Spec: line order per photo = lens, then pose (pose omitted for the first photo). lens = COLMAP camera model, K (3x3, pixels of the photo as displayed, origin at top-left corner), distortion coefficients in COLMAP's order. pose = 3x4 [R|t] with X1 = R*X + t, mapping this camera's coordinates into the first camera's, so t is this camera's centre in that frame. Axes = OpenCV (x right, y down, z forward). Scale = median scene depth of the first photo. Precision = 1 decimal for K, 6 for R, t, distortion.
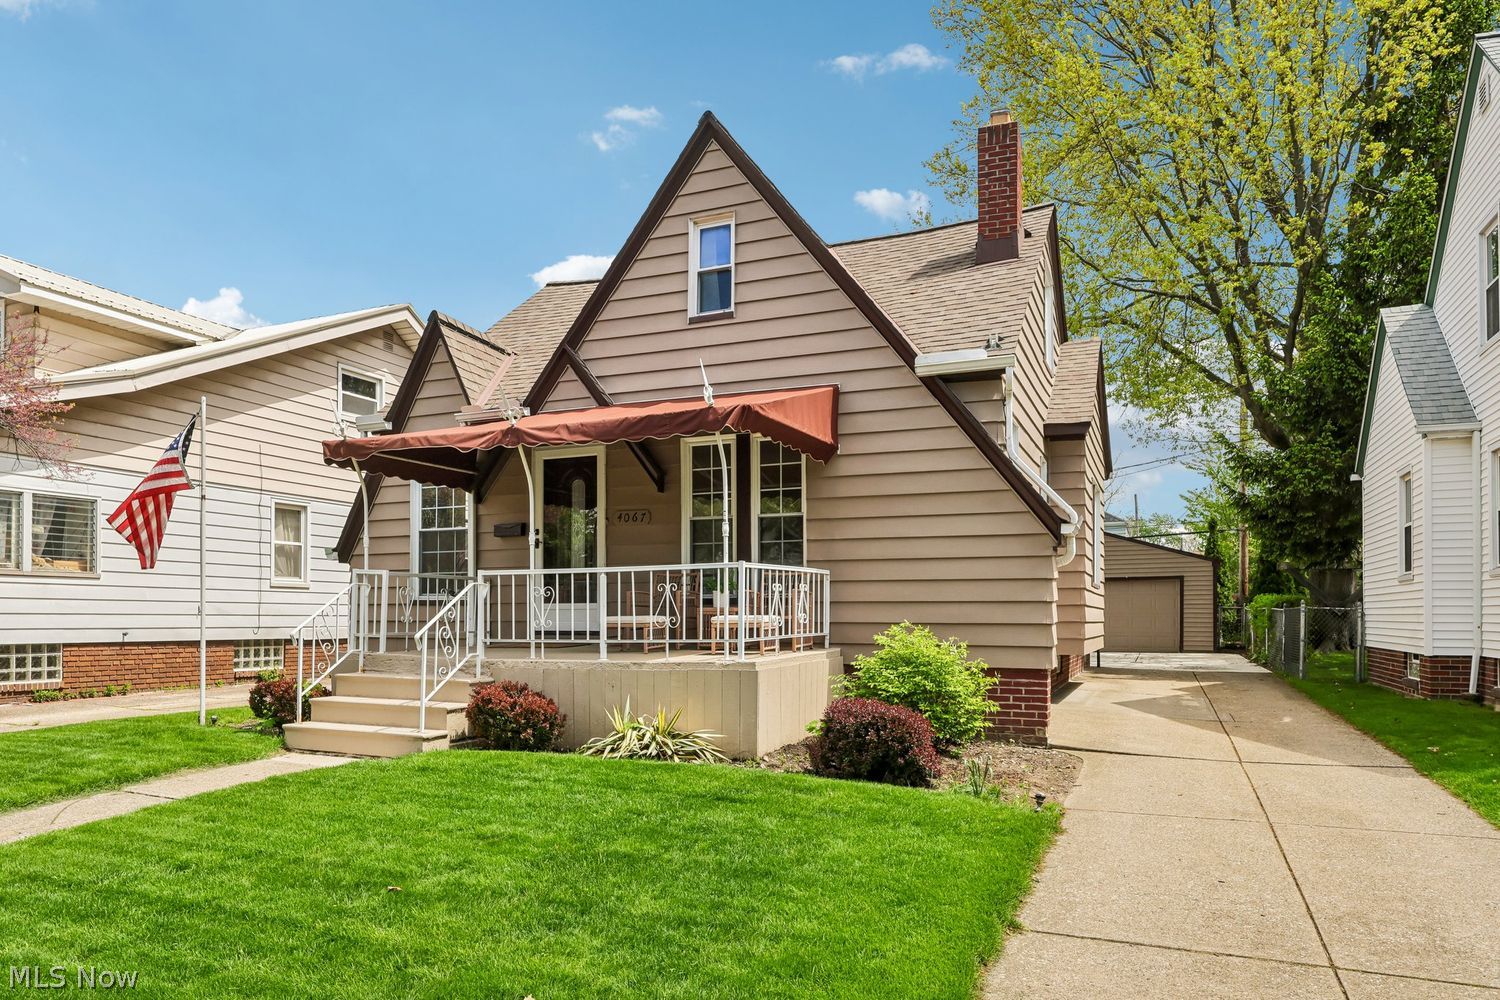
lens RADIAL K [[967.0, 0, 749.6], [0, 967.0, 445.2], [0, 0, 1]] dist [-0.001748, -0.001062]
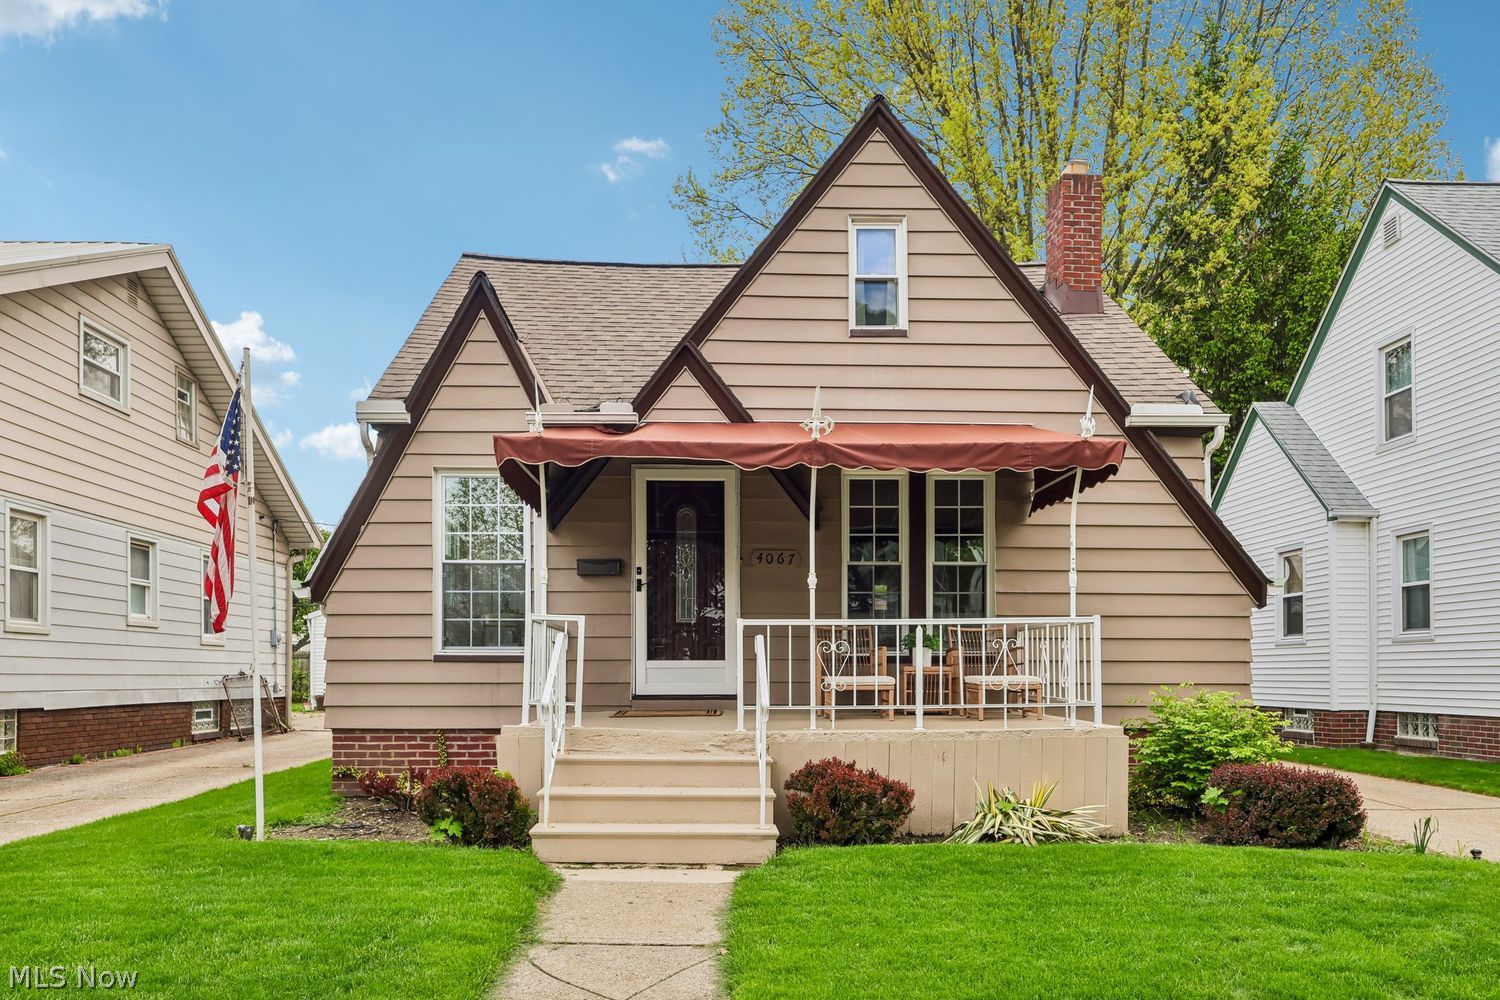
lens RADIAL K [[1057.6, 0, 750.0], [0, 1057.6, 500.0], [0, 0, 1]] dist [-0.007191, -0.001111]
pose [[0.905660, 0.069535, 0.418264, -0.513189], [-0.073759, 0.997258, -0.006082, 0.030562], [-0.417540, -0.025343, 0.908305, 0.177302]]
